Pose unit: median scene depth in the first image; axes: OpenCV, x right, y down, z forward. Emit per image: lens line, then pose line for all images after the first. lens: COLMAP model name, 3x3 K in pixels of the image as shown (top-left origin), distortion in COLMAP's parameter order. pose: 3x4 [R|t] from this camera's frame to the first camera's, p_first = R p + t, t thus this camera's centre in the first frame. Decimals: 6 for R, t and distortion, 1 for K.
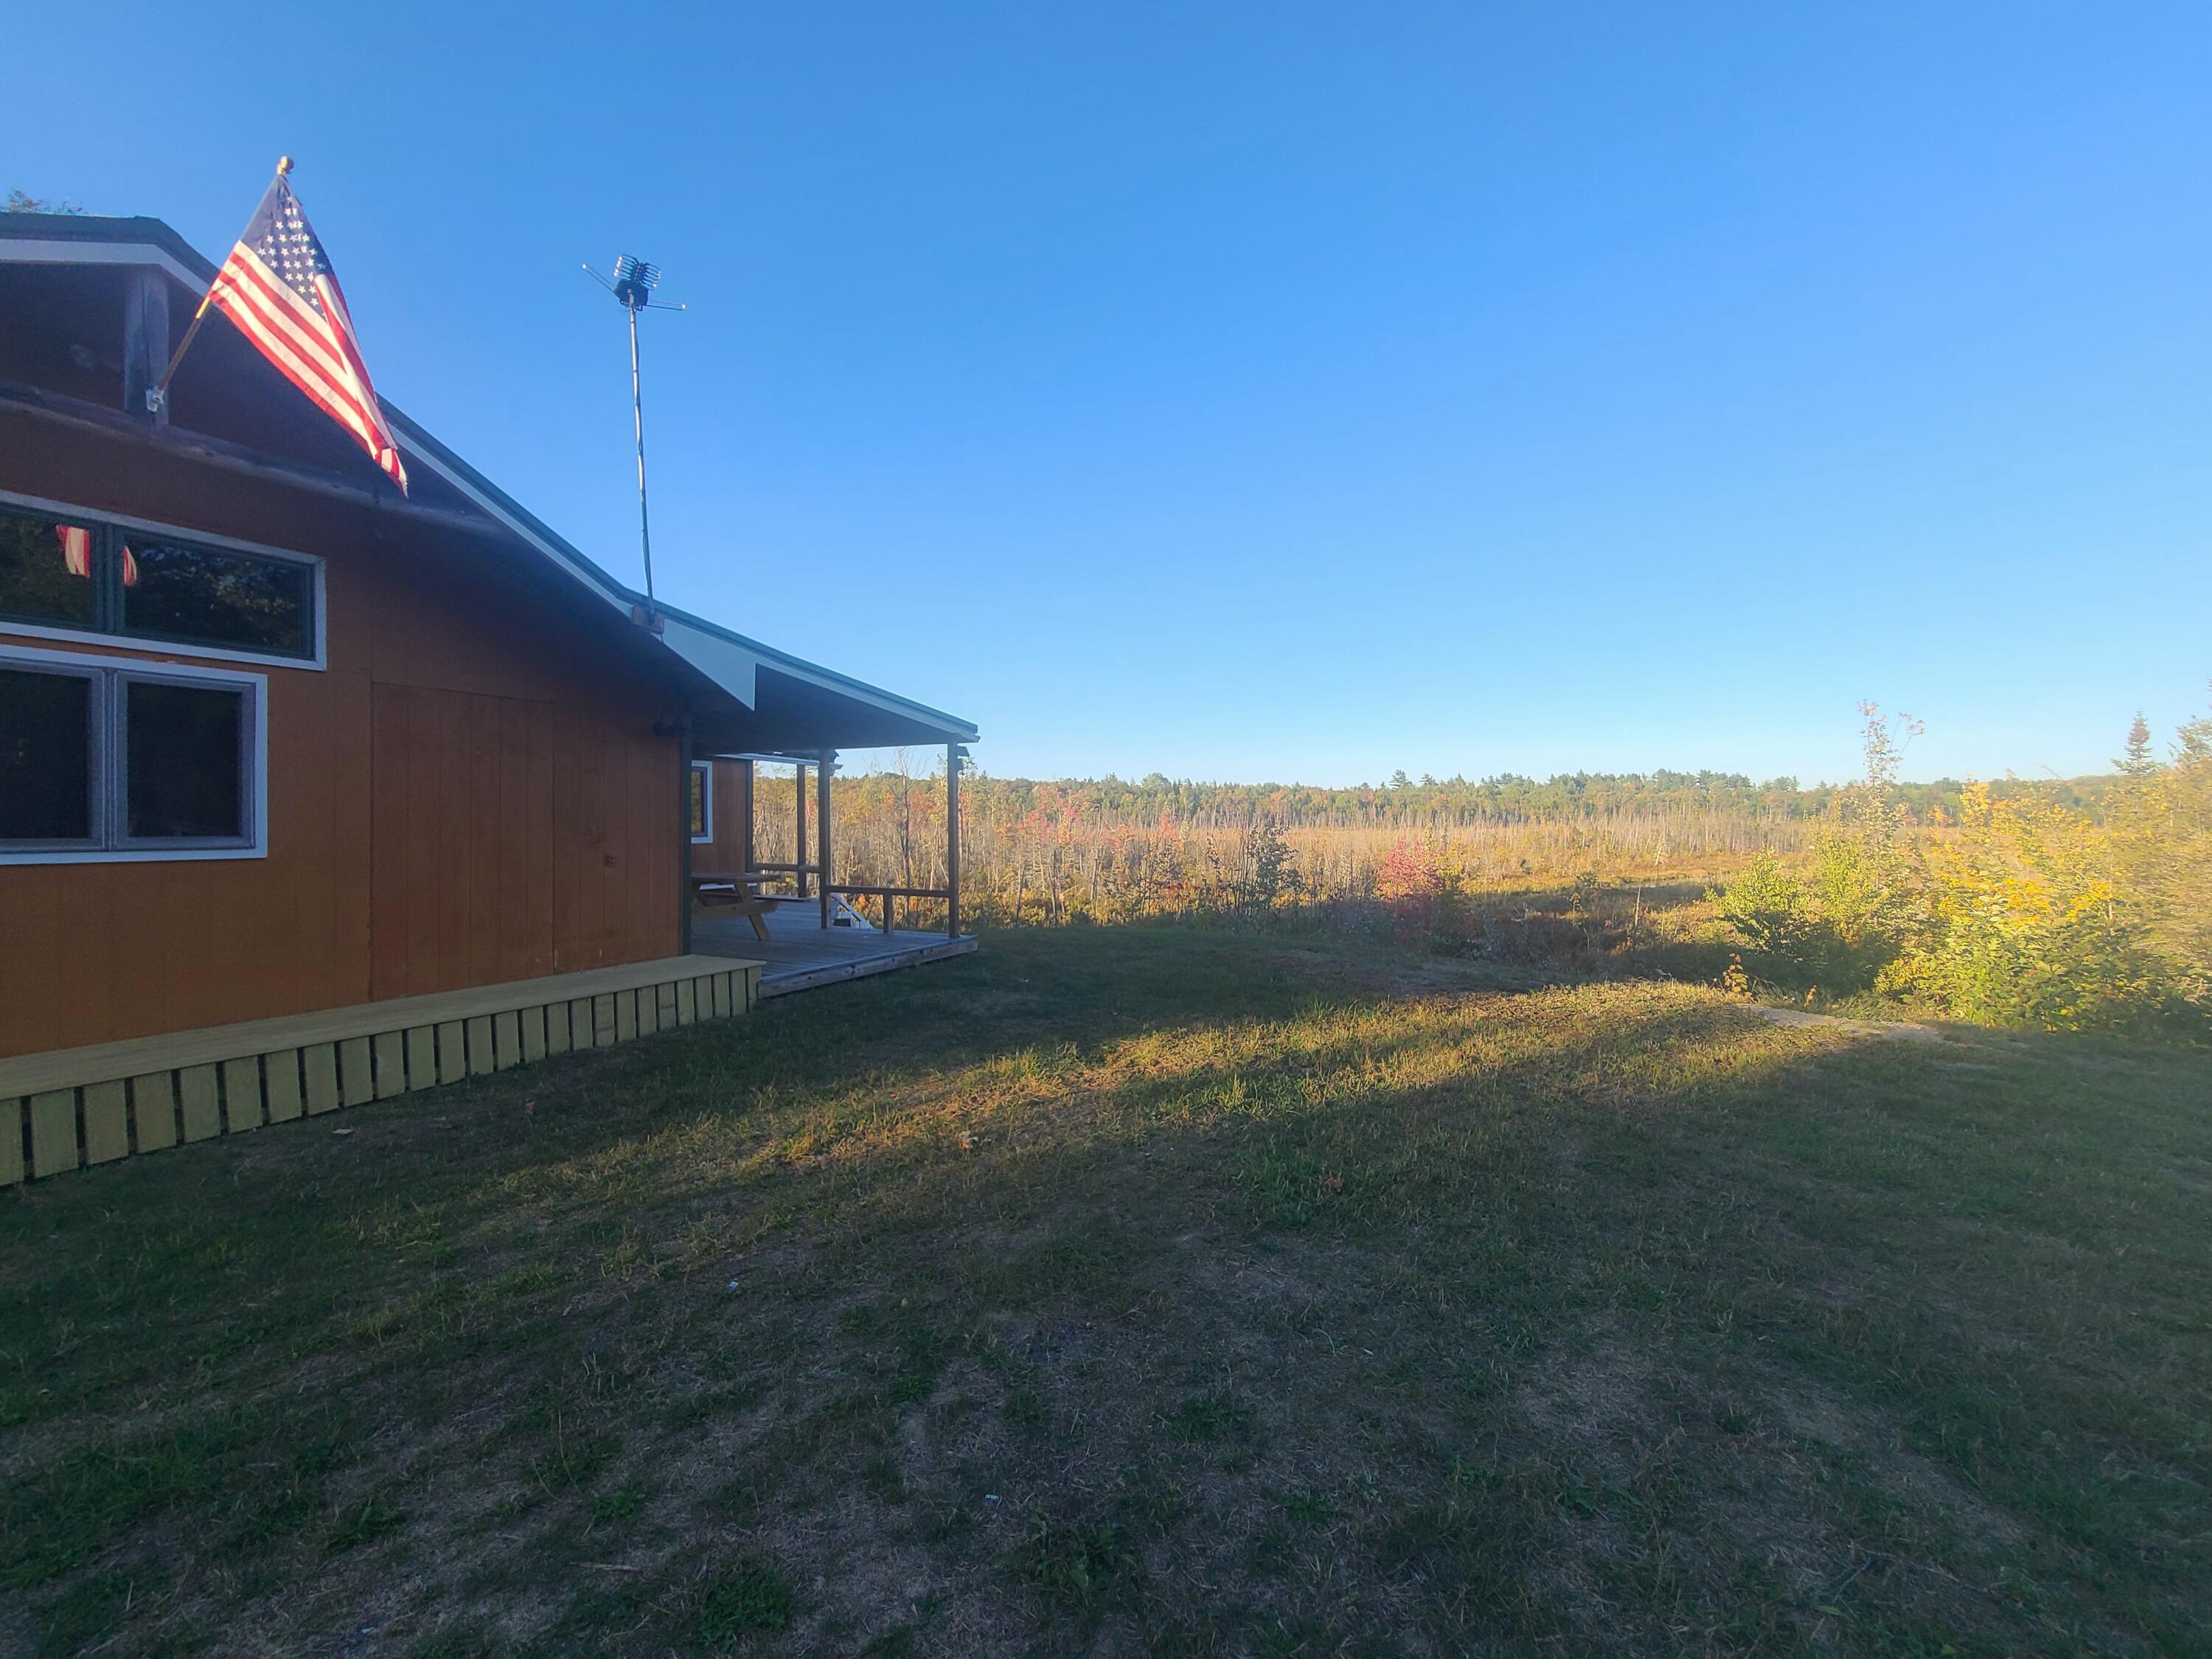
lens RADIAL K [[894.4, 0, 1106.0], [0, 894.4, 829.5], [0, 0, 1]] dist [-0.001634, -0.000180]
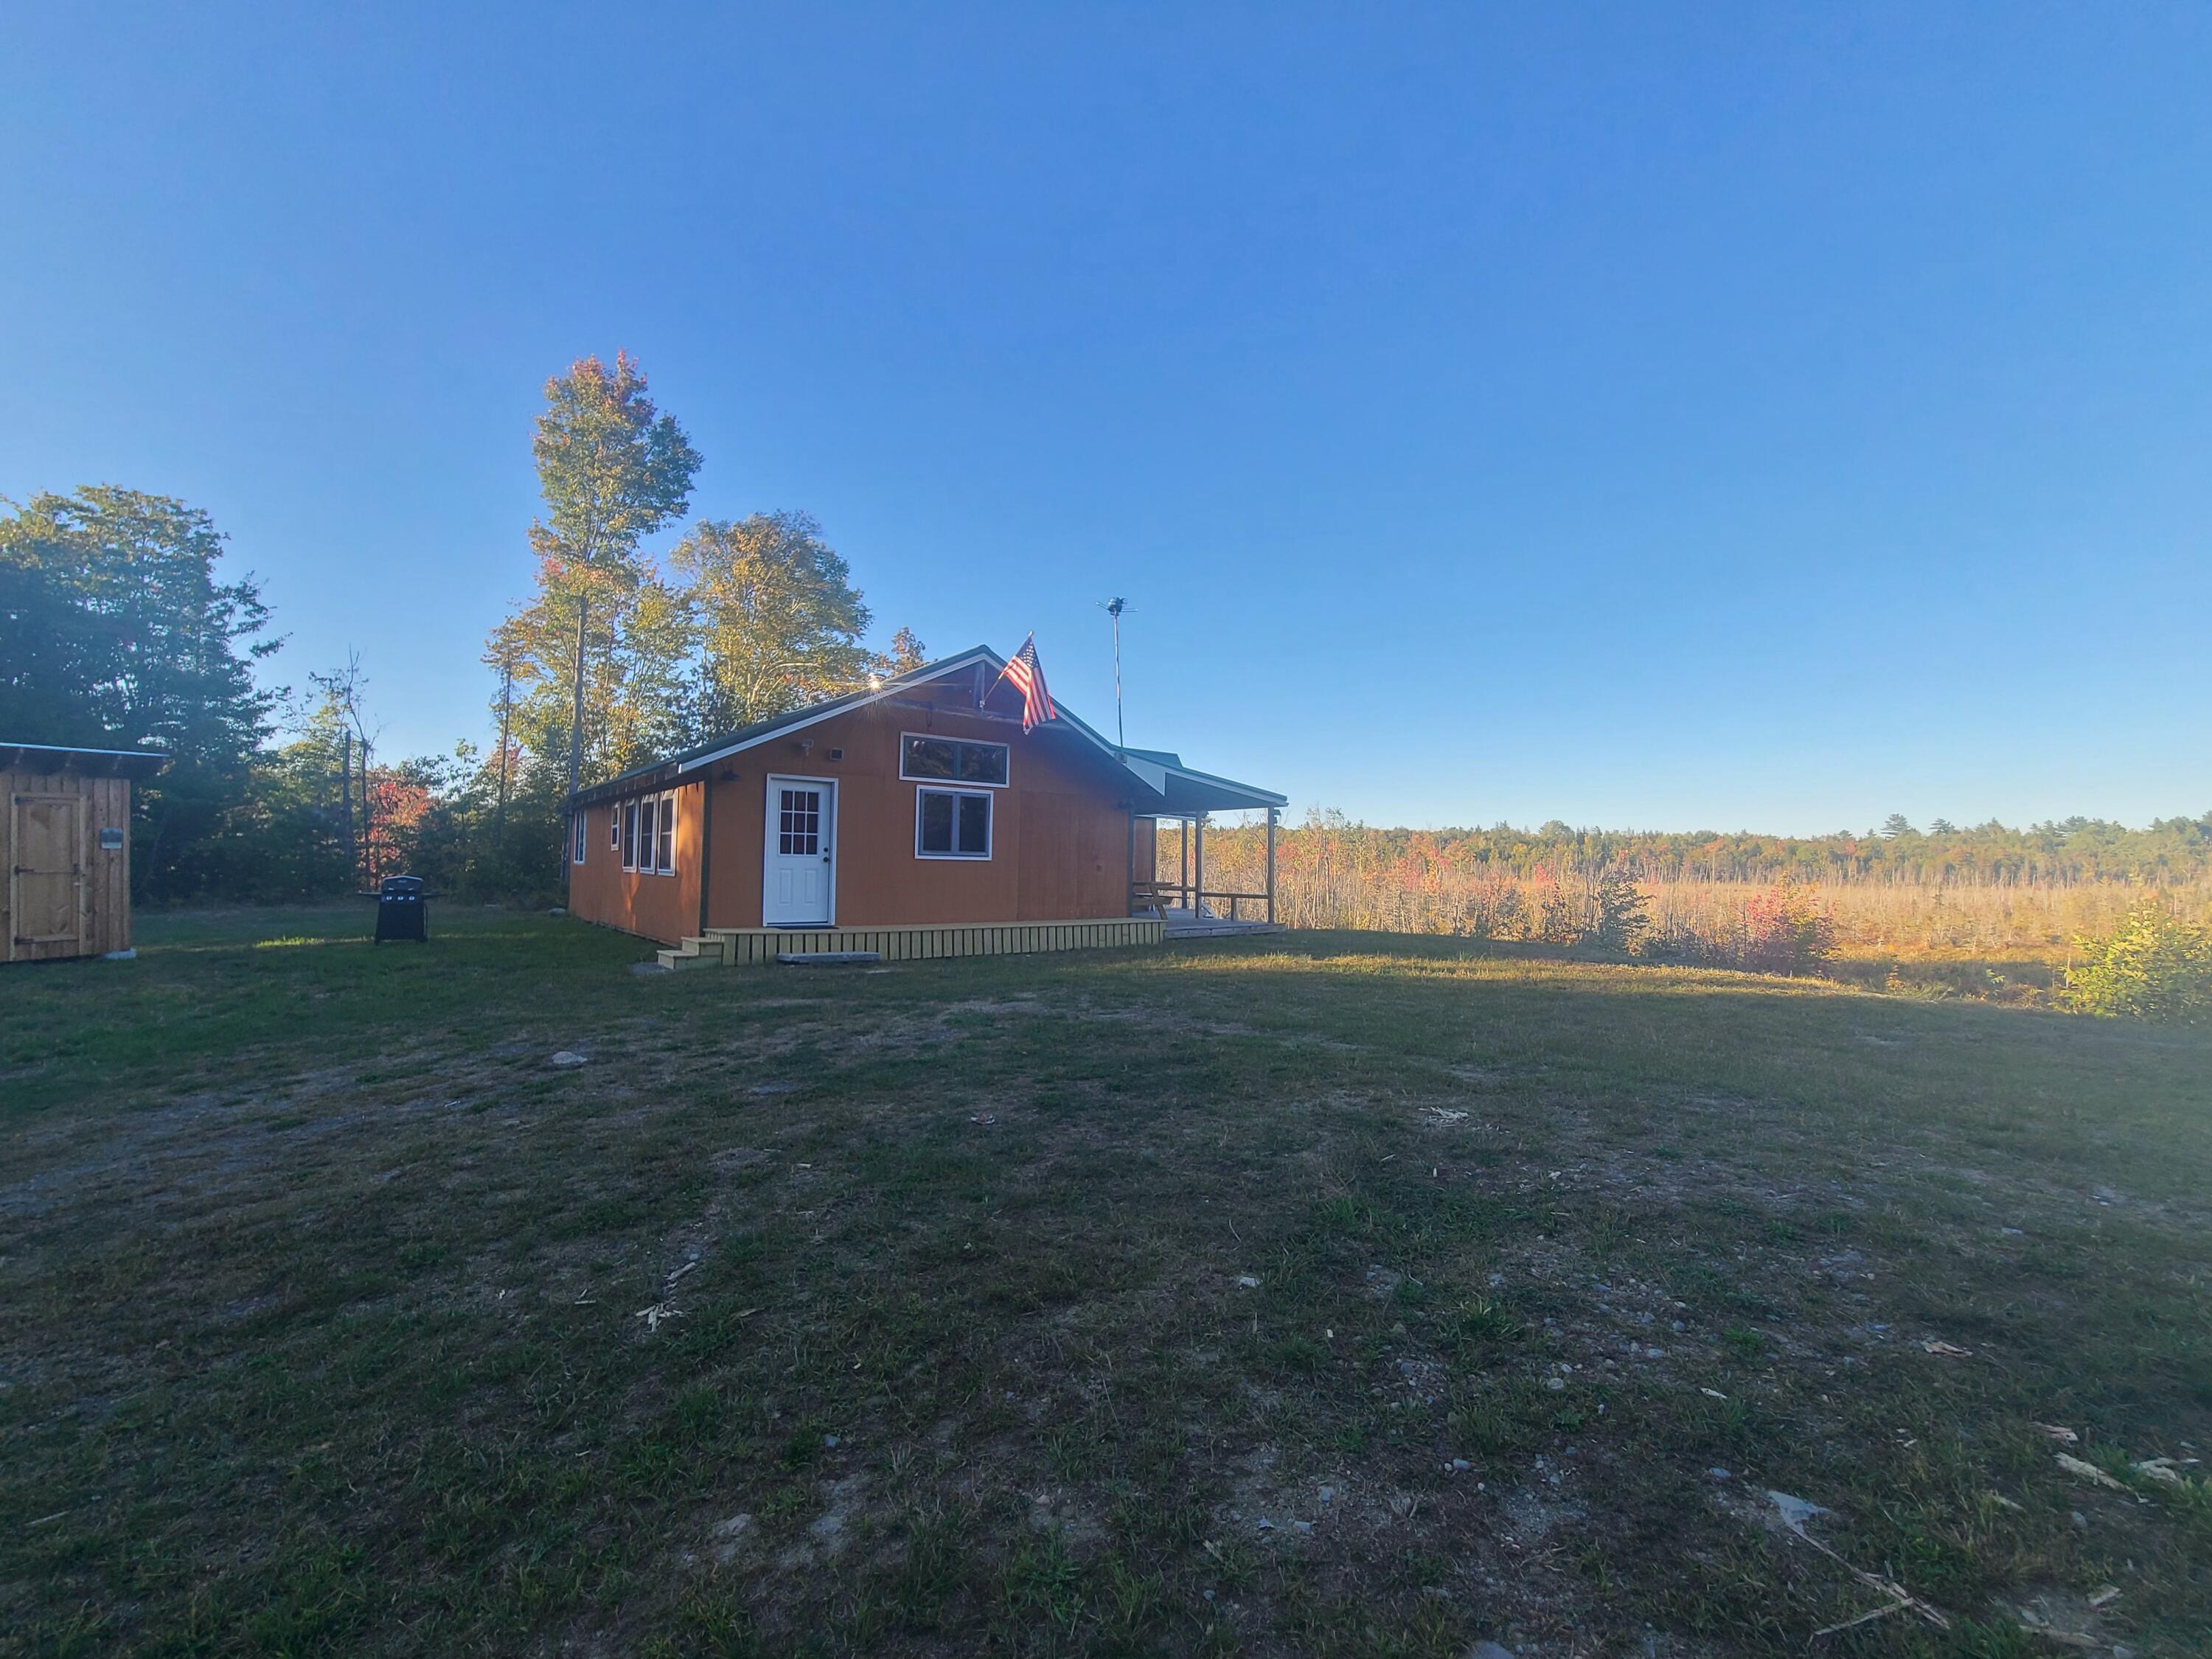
lens RADIAL K [[894.4, 0, 1106.0], [0, 894.4, 829.5], [0, 0, 1]] dist [-0.001634, -0.000180]
pose [[0.915819, -0.005588, -0.401553, 0.166265], [-0.016812, 0.998493, -0.052238, 0.028611], [0.401240, 0.054591, 0.914345, -0.501084]]
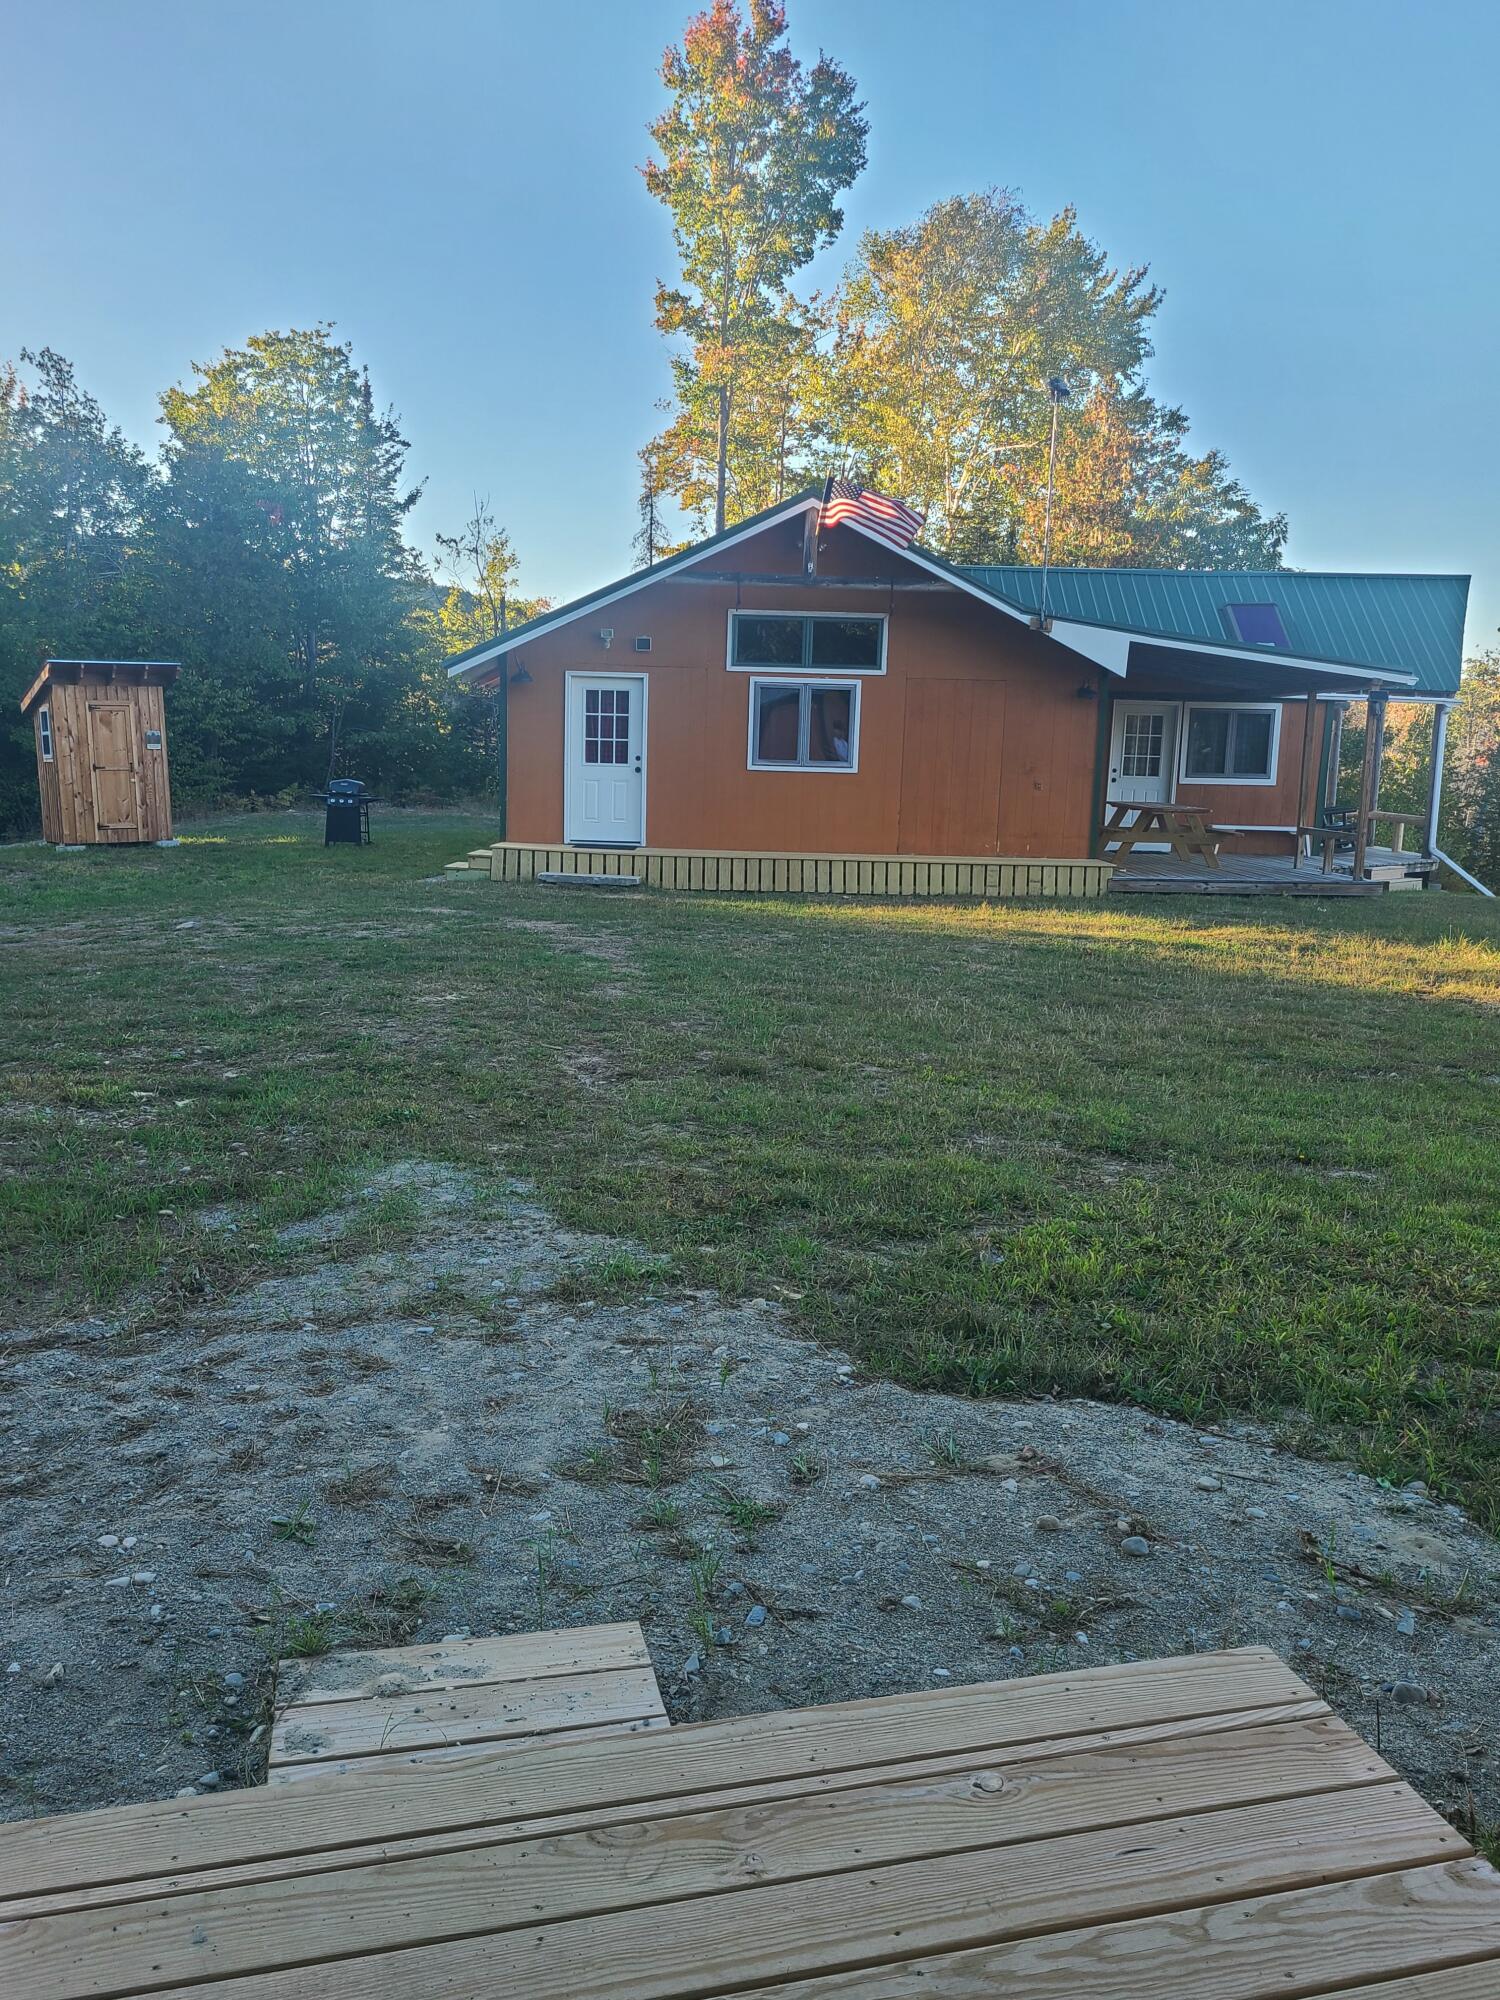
lens RADIAL K [[1614.7, 0, 750.0], [0, 1614.7, 1000.0], [0, 0, 1]] dist [-0.007953, 0.264428]
pose [[0.471026, 0.148472, -0.869534, 0.858223], [-0.033833, 0.988049, 0.150381, -0.000524], [0.881470, -0.041415, 0.470421, -0.369751]]
